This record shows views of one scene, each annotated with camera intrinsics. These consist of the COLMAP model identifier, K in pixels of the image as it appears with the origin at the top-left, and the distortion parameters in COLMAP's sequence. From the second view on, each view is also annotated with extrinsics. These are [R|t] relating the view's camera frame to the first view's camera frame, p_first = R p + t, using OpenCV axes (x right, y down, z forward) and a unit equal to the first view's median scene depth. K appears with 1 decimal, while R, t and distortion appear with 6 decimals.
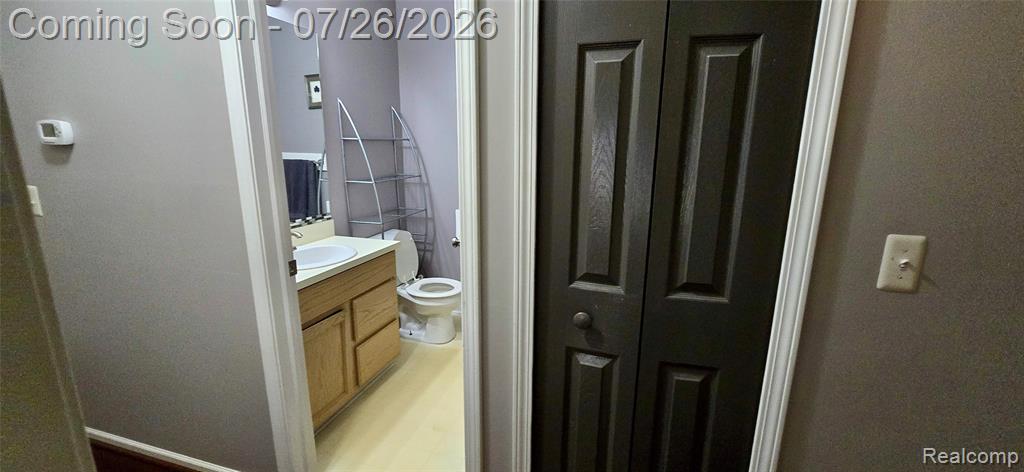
lens RADIAL K [[415.2, 0, 509.7], [0, 415.2, 233.9], [0, 0, 1]] dist [-0.002103, -0.000113]
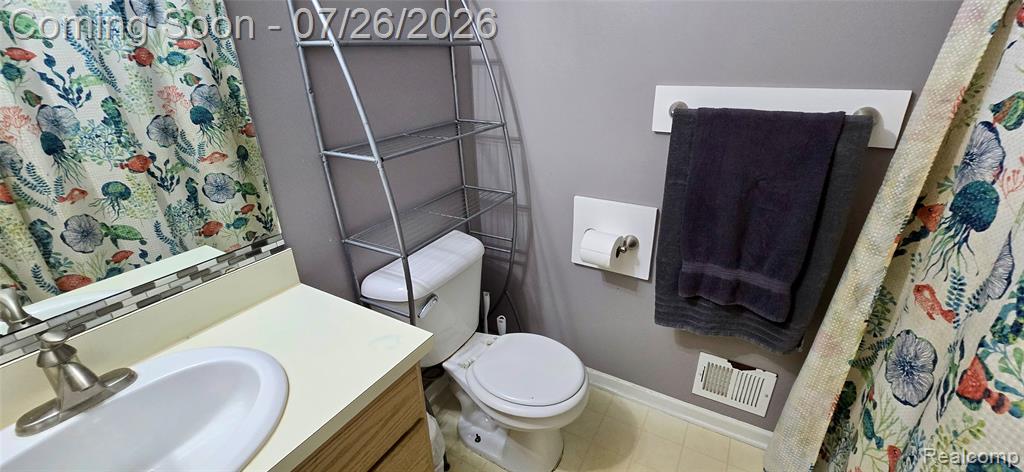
lens RADIAL K [[415.2, 0, 509.7], [0, 415.2, 233.9], [0, 0, 1]] dist [-0.002103, -0.000113]
pose [[0.970355, 0.068511, -0.231772, -0.088060], [-0.022676, 0.980559, 0.194911, -0.107904], [0.240620, -0.183877, 0.953043, 0.514803]]
